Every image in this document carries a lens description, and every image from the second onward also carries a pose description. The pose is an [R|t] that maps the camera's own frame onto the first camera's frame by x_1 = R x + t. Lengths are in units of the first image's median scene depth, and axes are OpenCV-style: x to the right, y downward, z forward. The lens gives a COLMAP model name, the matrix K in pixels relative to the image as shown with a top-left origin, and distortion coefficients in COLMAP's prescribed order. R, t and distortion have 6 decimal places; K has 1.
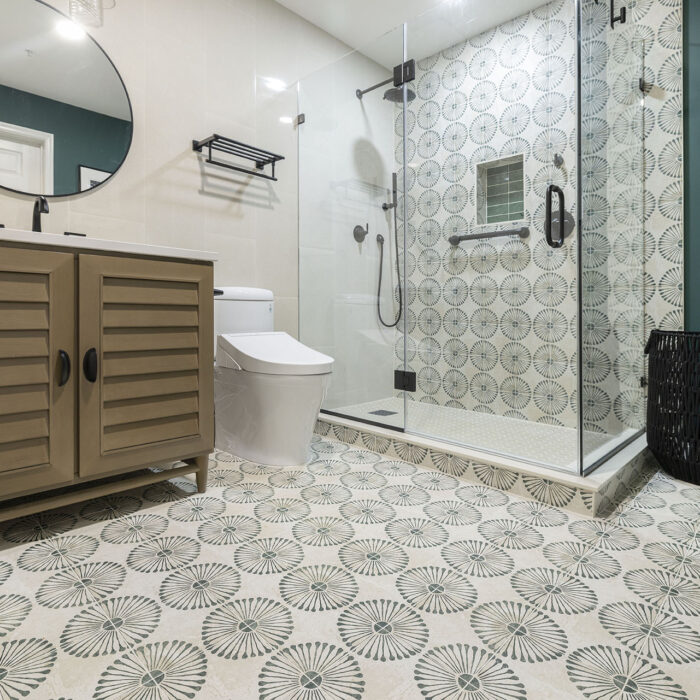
lens RADIAL K [[431.3, 0, 350.6], [0, 431.3, 392.9], [0, 0, 1]] dist [-0.004409, 0.000759]
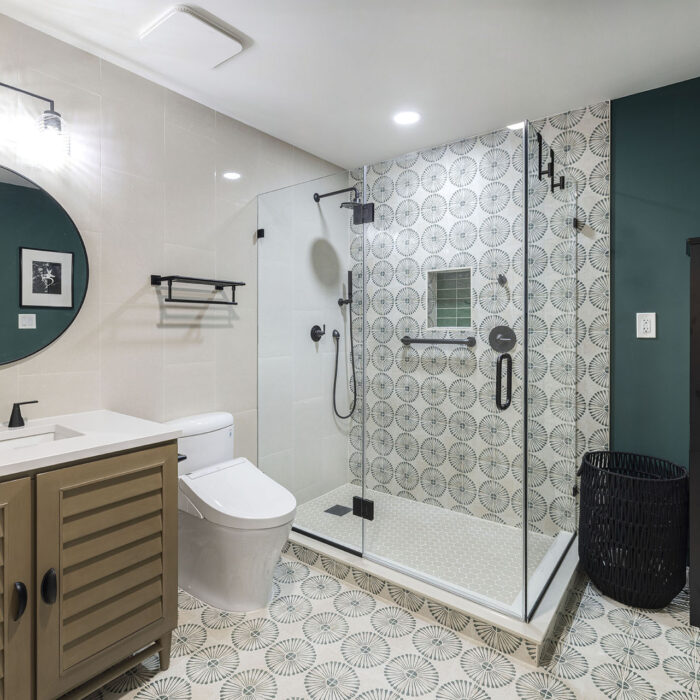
lens RADIAL K [[420.4, 0, 338.8], [0, 420.4, 331.8], [0, 0, 1]] dist [-0.003873, 0.000922]
pose [[0.993464, 0.002887, 0.114106, -0.048145], [-0.003100, 0.999994, 0.001689, -0.440108], [-0.114100, -0.002031, 0.993467, -0.001802]]
